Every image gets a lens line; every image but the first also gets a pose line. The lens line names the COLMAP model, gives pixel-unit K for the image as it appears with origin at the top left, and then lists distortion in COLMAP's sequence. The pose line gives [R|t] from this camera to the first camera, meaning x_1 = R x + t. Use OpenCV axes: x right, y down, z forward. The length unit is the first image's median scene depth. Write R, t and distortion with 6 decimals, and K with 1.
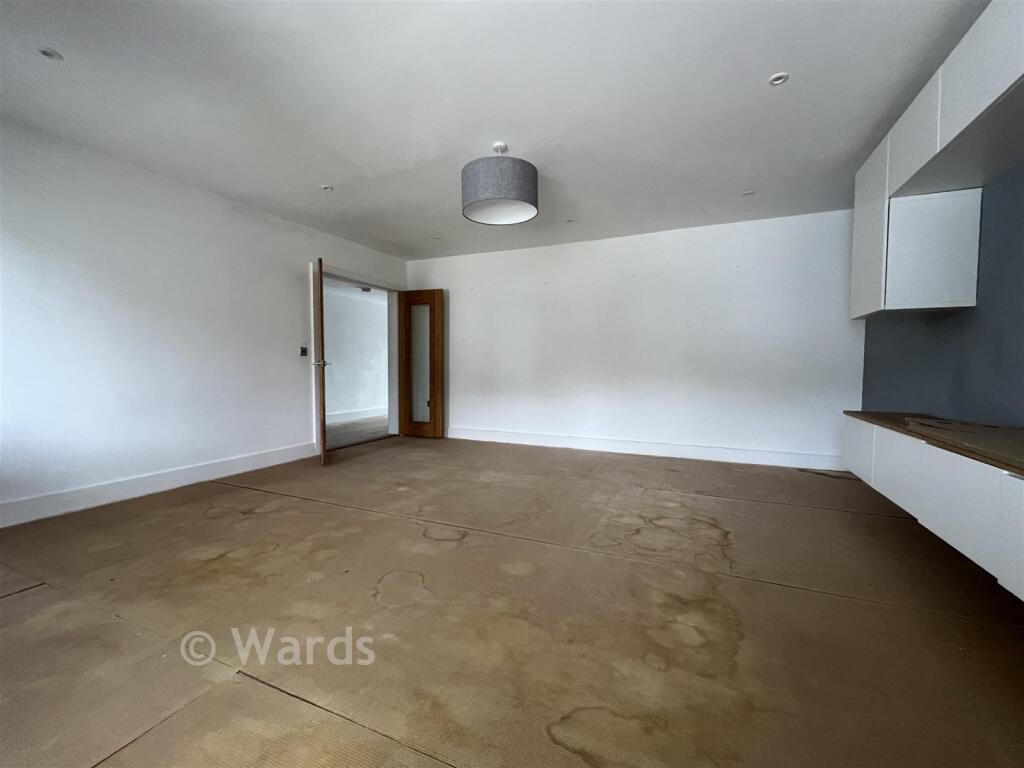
lens RADIAL K [[425.0, 0, 512.6], [0, 425.0, 383.4], [0, 0, 1]] dist [-0.011044, -0.000116]
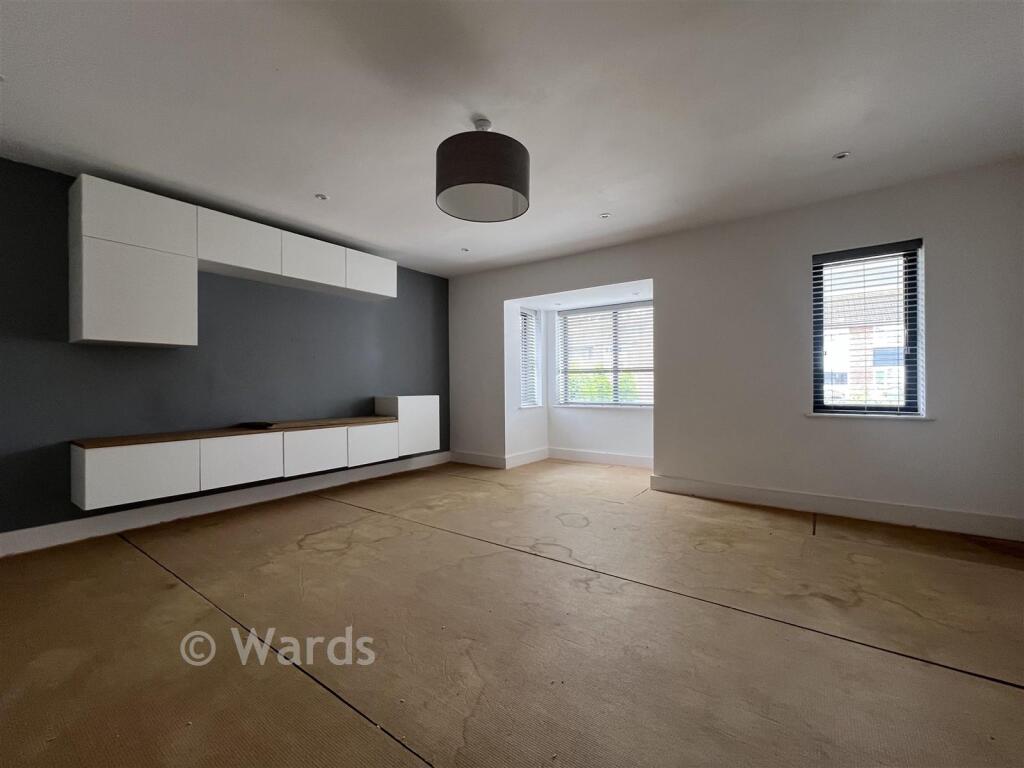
lens RADIAL K [[425.0, 0, 512.2], [0, 425.0, 385.1], [0, 0, 1]] dist [-0.011044, -0.000116]
pose [[-0.977723, 0.001295, 0.209895, -0.288308], [0.010575, 0.999015, 0.043094, -0.103497], [-0.209633, 0.044353, -0.976774, 2.041221]]
